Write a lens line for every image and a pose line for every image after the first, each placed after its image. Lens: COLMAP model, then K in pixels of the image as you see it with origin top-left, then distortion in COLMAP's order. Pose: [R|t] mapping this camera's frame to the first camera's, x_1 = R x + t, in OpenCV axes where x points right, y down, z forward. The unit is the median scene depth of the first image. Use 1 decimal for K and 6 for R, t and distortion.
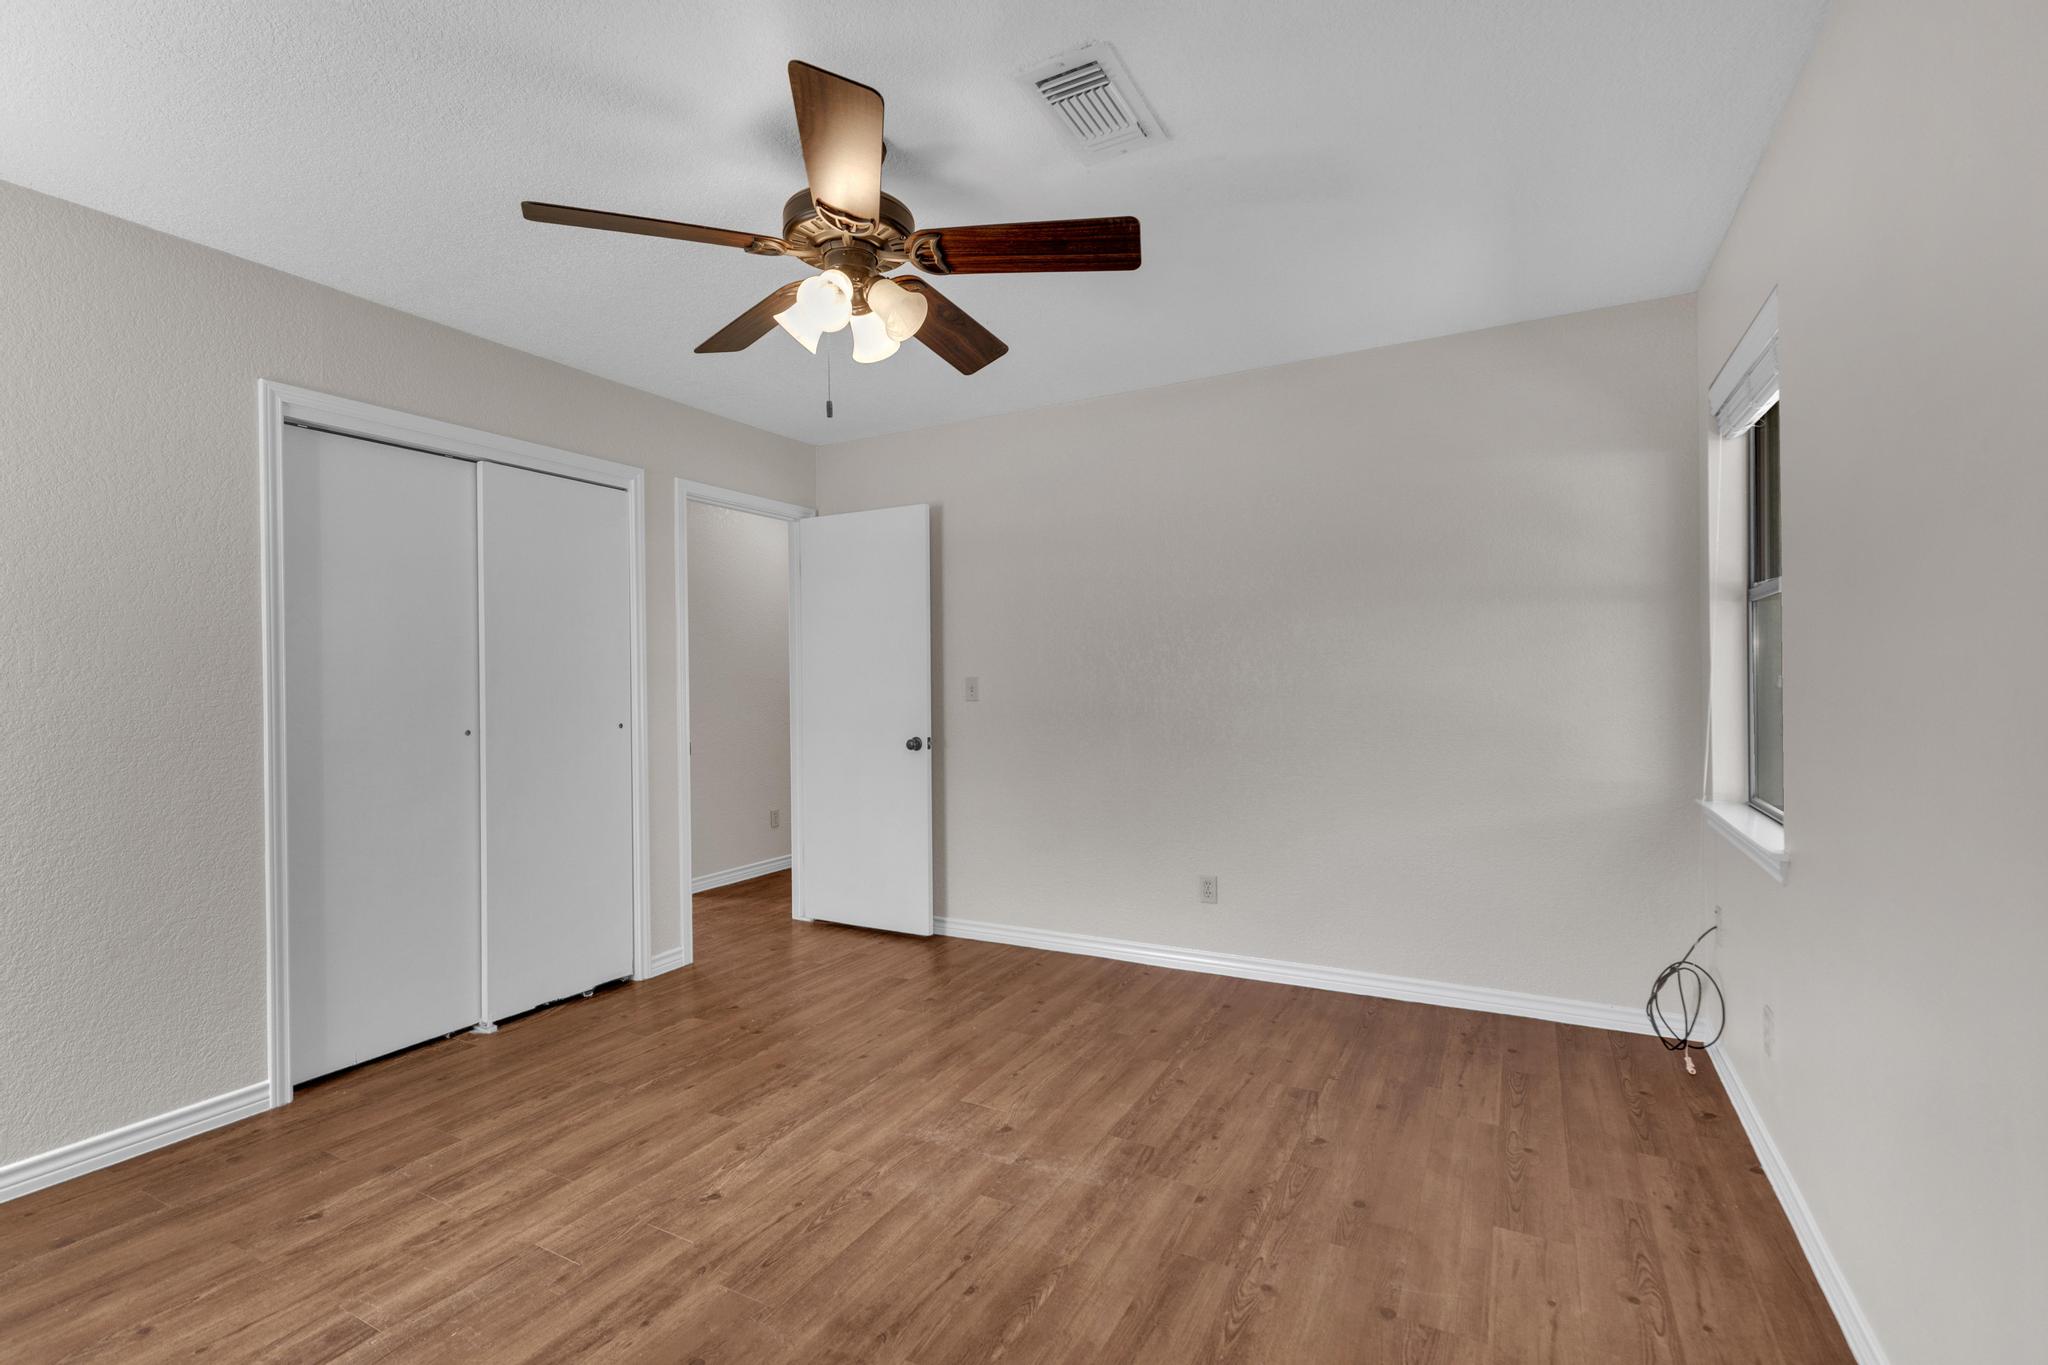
lens RADIAL K [[917.0, 0, 1019.6], [0, 917.0, 683.4], [0, 0, 1]] dist [0.004245, 0.000034]
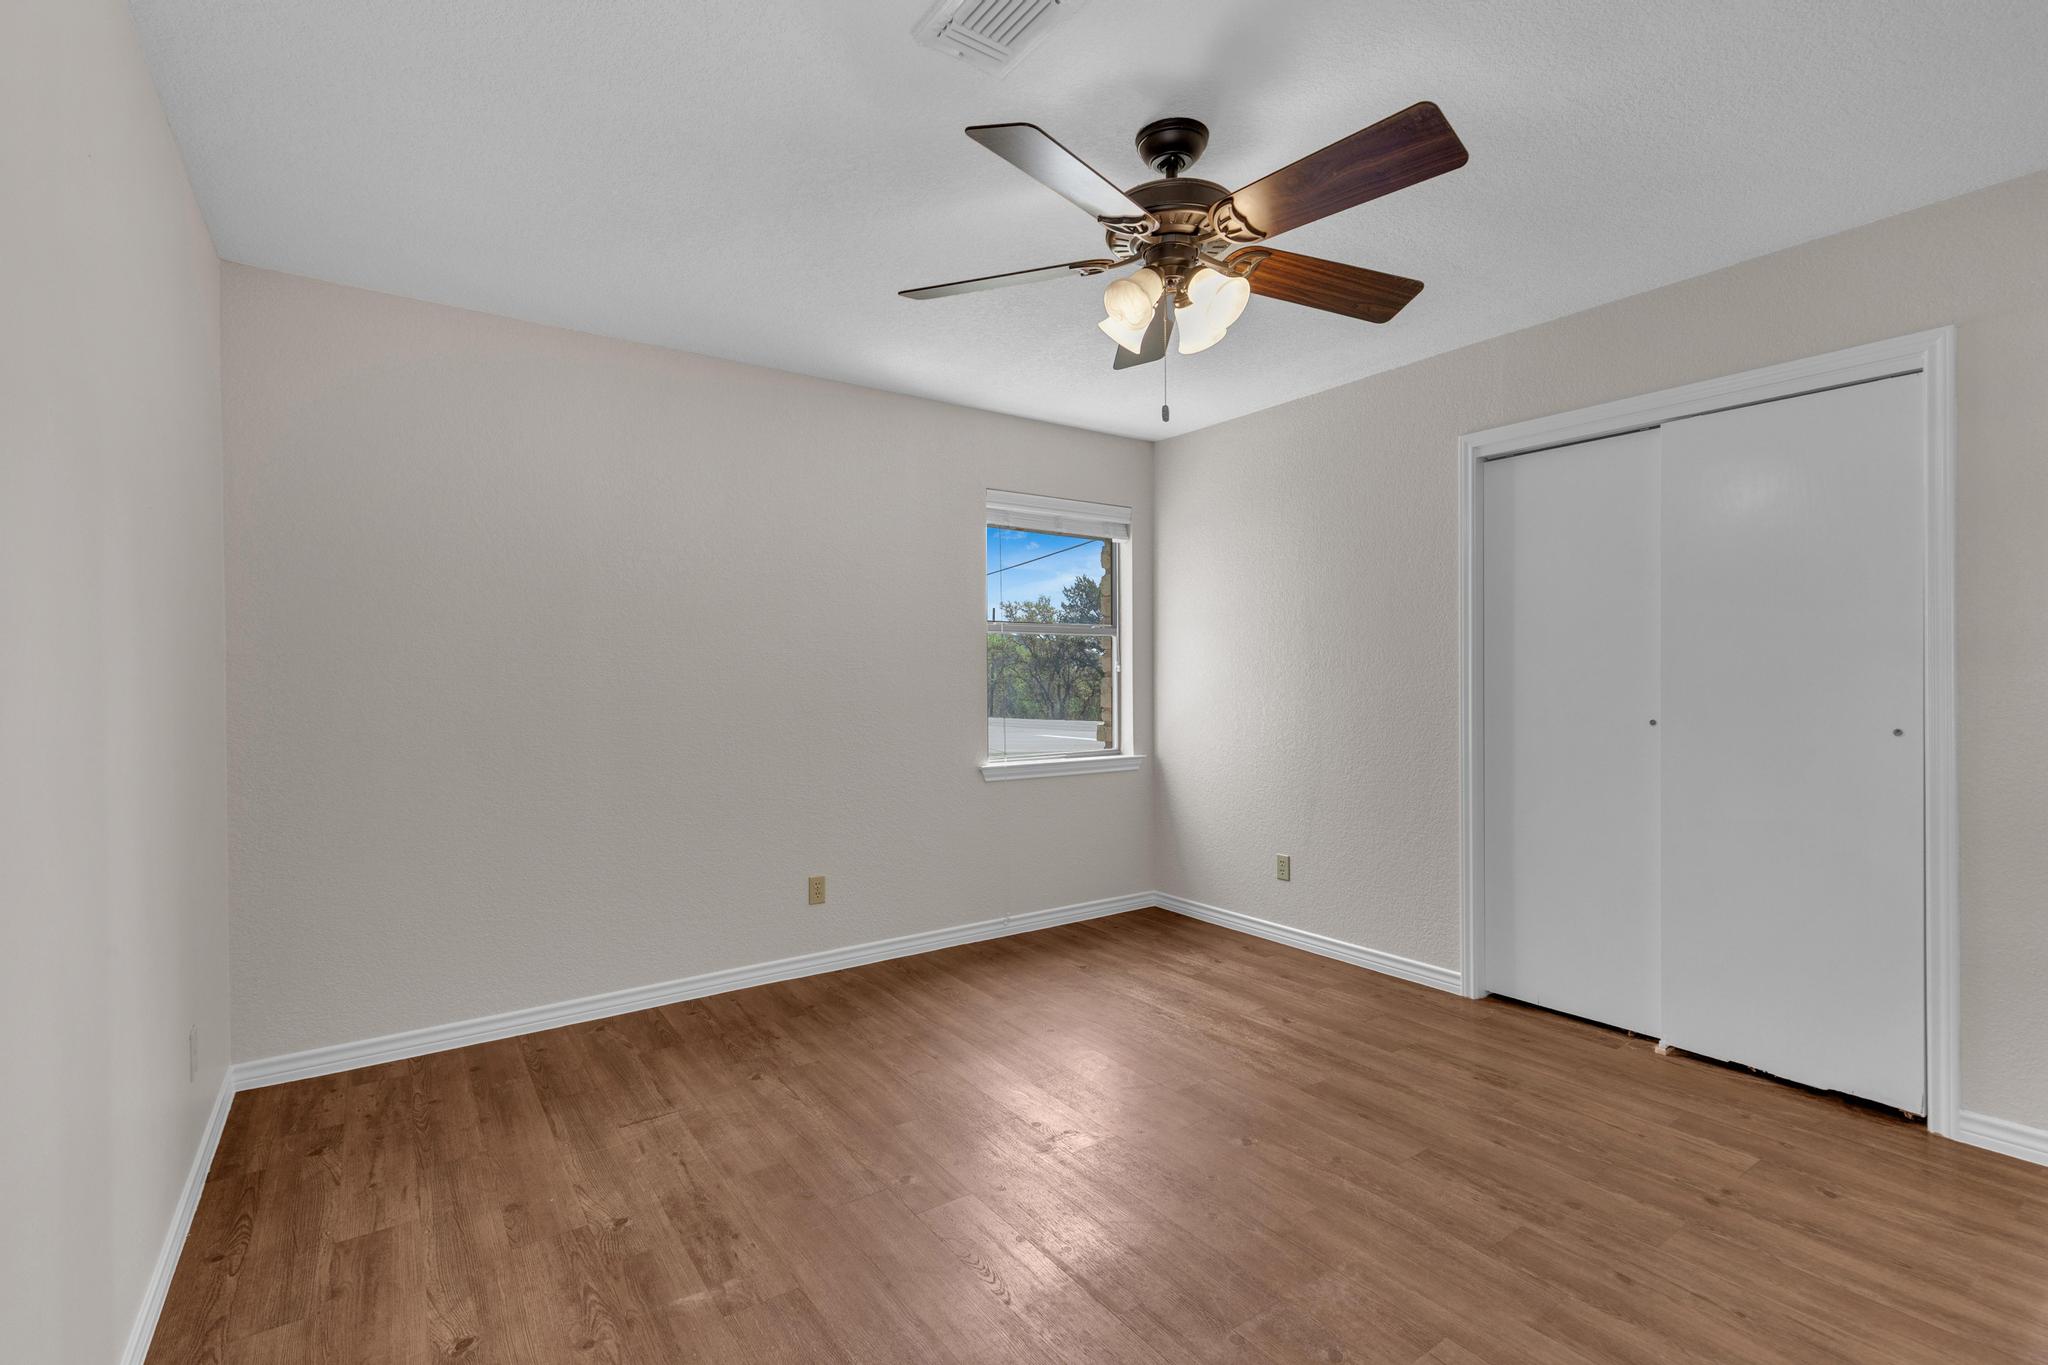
lens RADIAL K [[917.0, 0, 1019.6], [0, 917.0, 683.4], [0, 0, 1]] dist [0.004245, 0.000034]
pose [[-0.444589, 0.020724, -0.895495, 0.668724], [0.011124, 0.999783, 0.017615, -0.011499], [0.895666, -0.002131, -0.444723, 1.093089]]
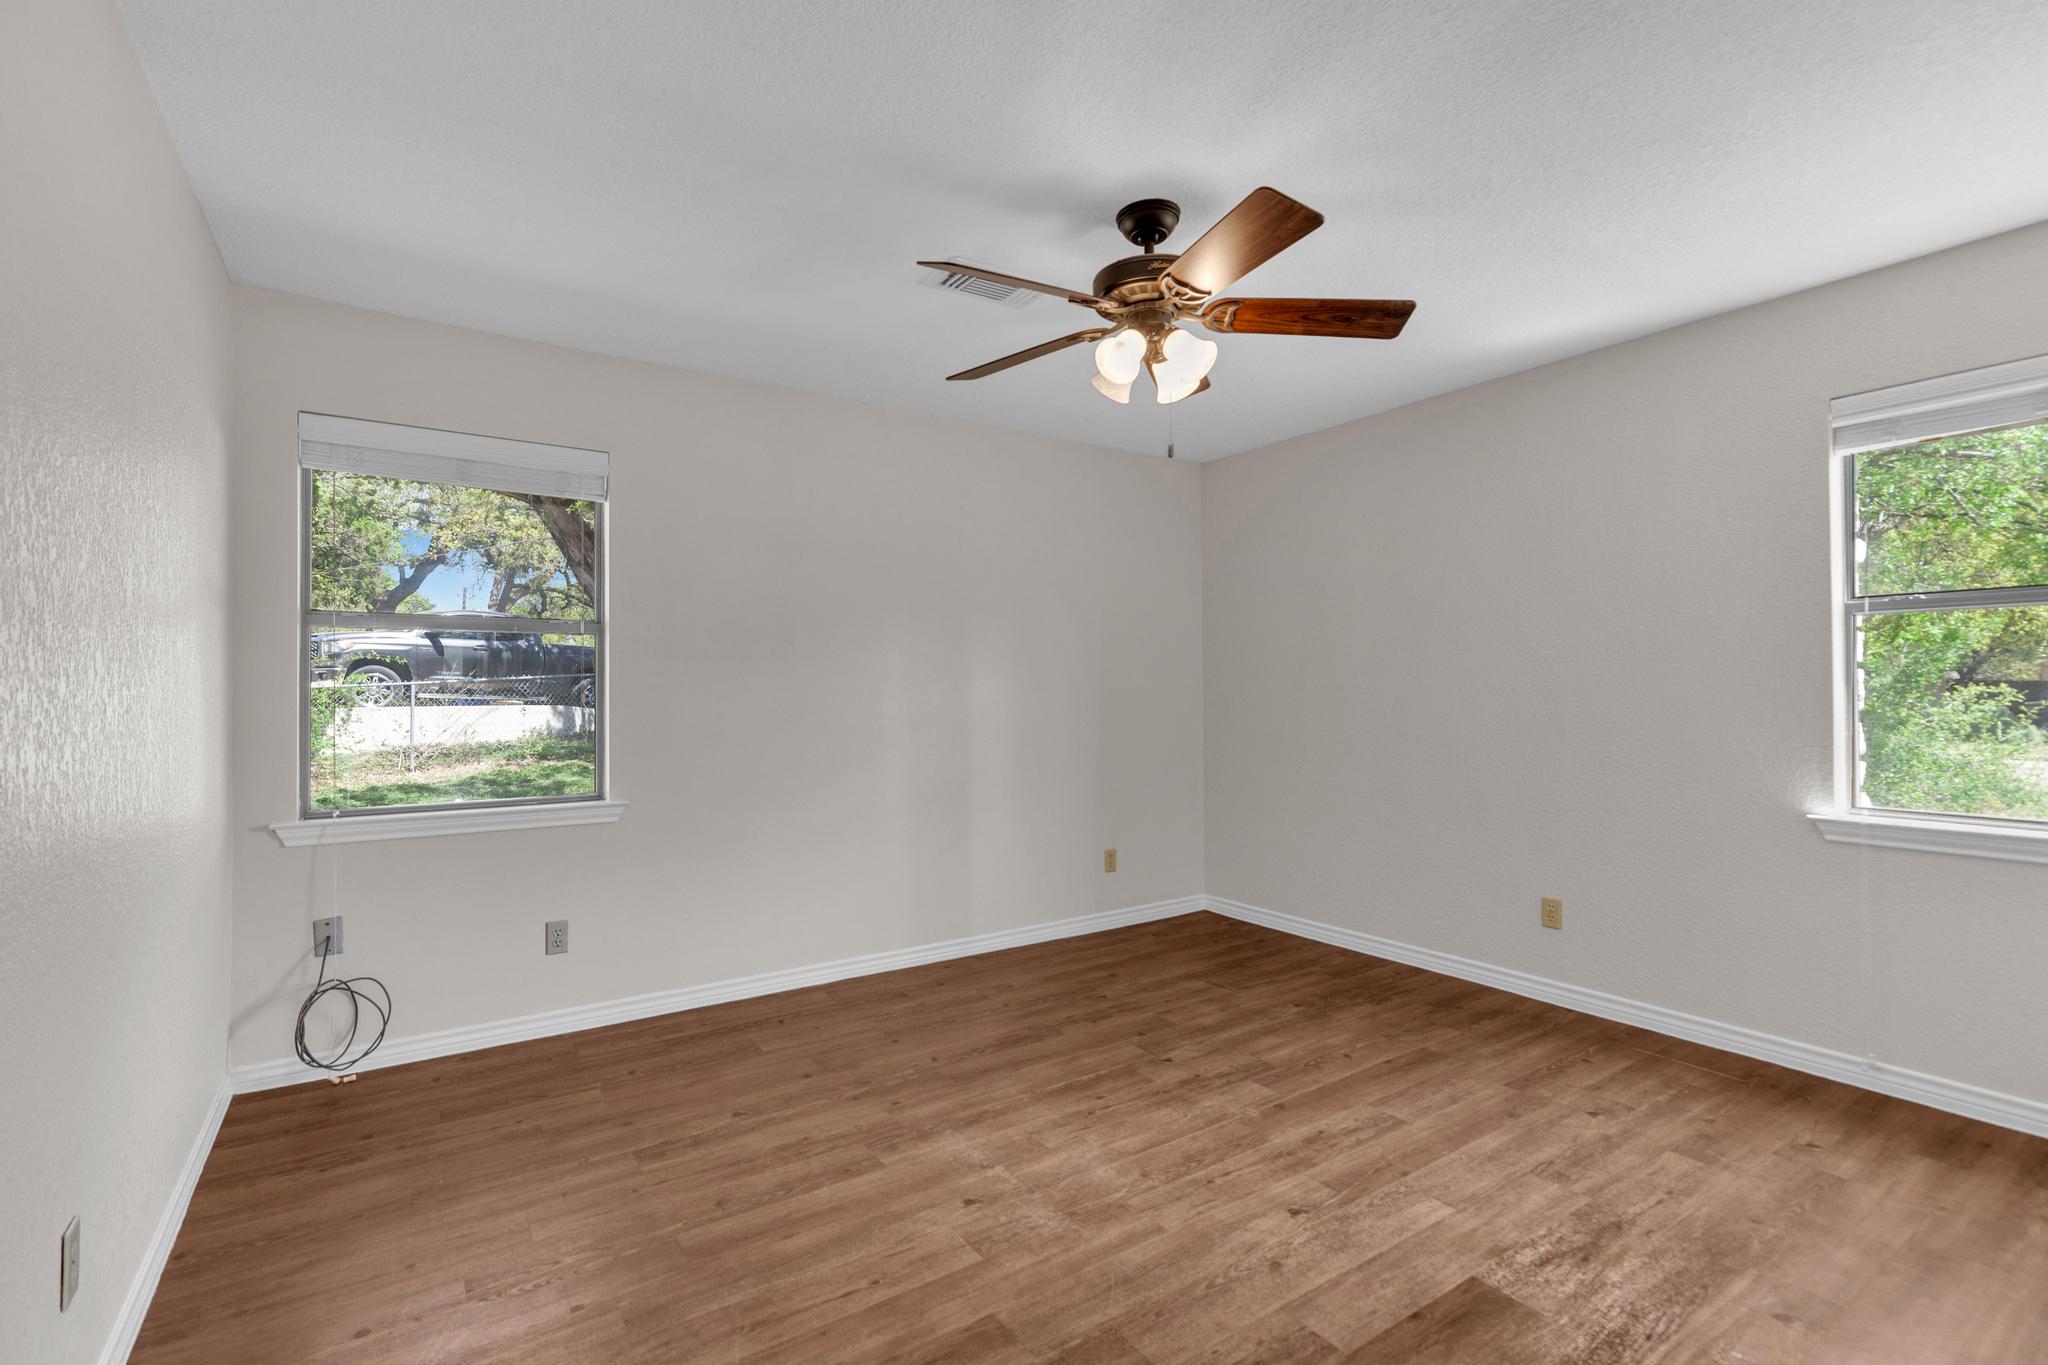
lens RADIAL K [[925.9, 0, 1024.0], [0, 925.9, 682.5], [0, 0, 1]] dist [0.023170, -0.000105]
pose [[-0.889205, 0.020143, 0.457066, -0.475778], [0.015702, 0.999785, -0.013512, 0.005319], [-0.457240, -0.004838, -0.889330, 1.769076]]
